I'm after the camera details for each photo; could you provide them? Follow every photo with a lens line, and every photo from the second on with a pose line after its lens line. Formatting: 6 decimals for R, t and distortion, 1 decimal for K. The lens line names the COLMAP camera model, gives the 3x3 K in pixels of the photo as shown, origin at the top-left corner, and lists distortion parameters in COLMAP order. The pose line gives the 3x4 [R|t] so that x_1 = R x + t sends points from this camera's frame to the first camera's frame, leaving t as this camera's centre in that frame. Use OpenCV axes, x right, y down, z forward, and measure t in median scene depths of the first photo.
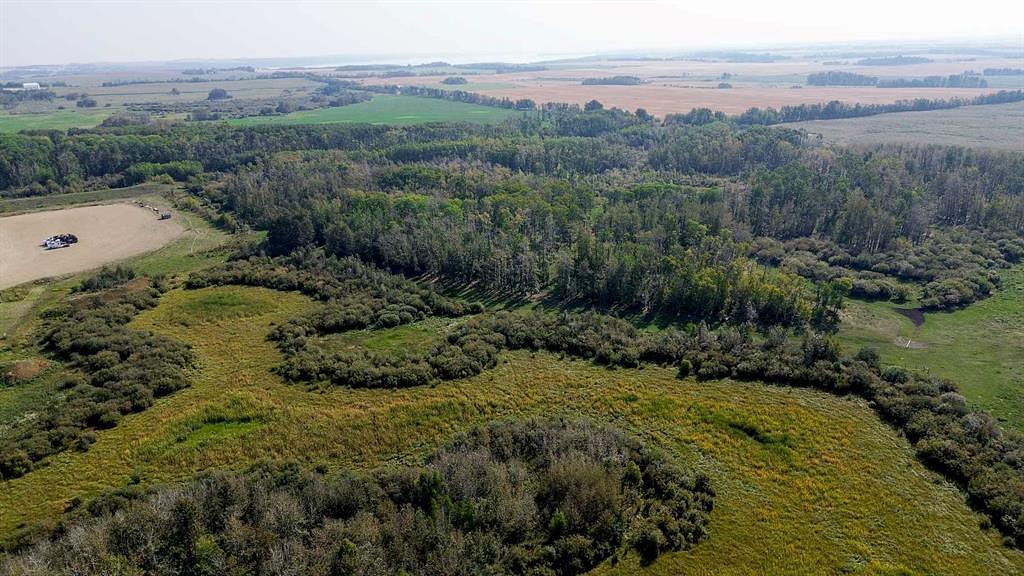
lens RADIAL K [[720.8, 0, 512.0], [0, 720.8, 288.0], [0, 0, 1]] dist [0.070017, -0.061907]
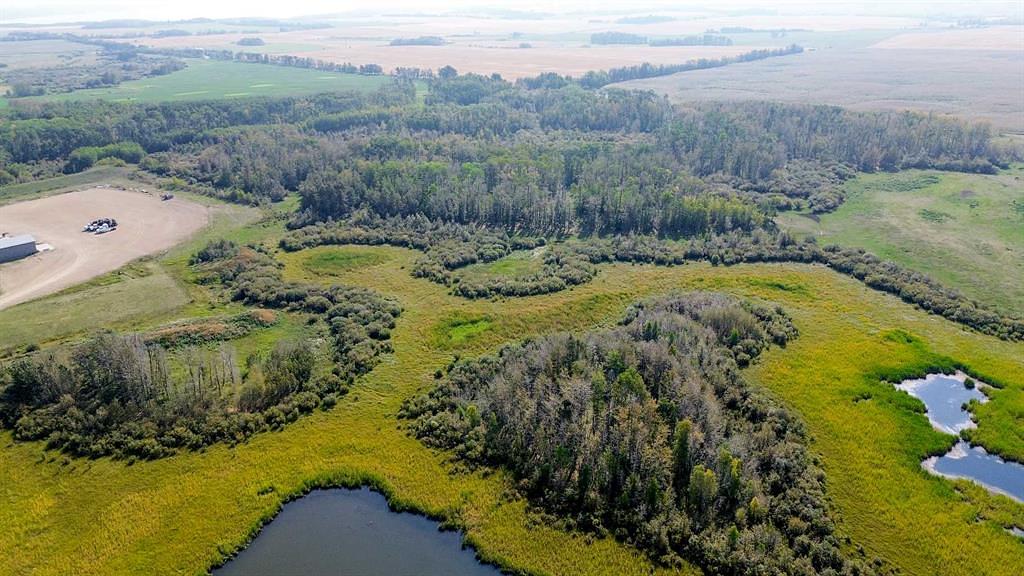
lens RADIAL K [[720.8, 0, 512.0], [0, 720.8, 288.0], [0, 0, 1]] dist [0.070017, -0.061907]
pose [[0.947889, -0.116229, 0.296642, -0.531058], [0.098368, 0.992358, 0.074495, 0.008209], [-0.303034, -0.041433, 0.952079, -0.299055]]
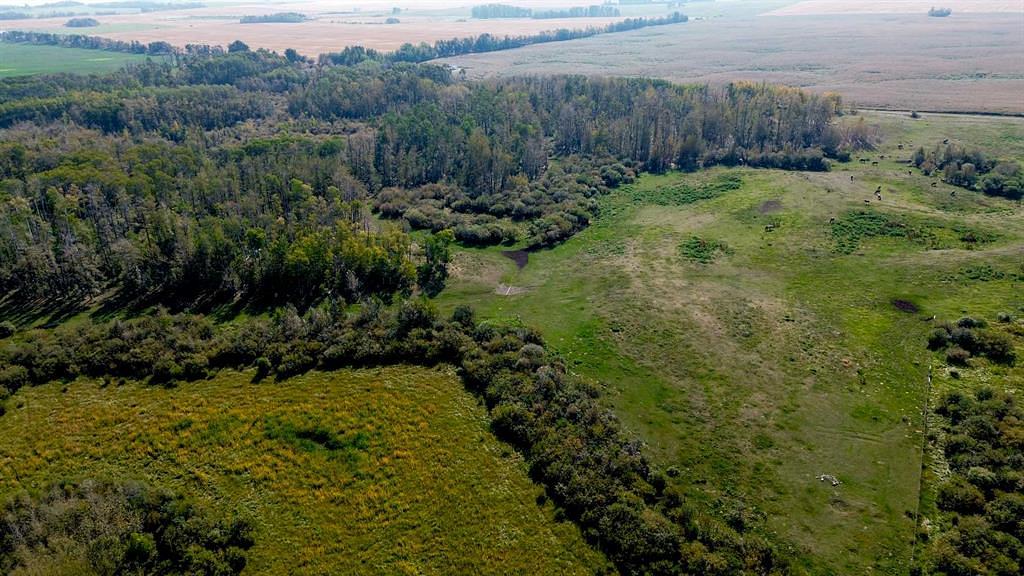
lens RADIAL K [[720.8, 0, 512.0], [0, 720.8, 288.0], [0, 0, 1]] dist [0.070017, -0.061907]
pose [[0.919617, -0.165408, 0.356292, 0.178326], [0.136905, 0.985112, 0.103974, -0.023211], [-0.368186, -0.046838, 0.928572, 0.092775]]
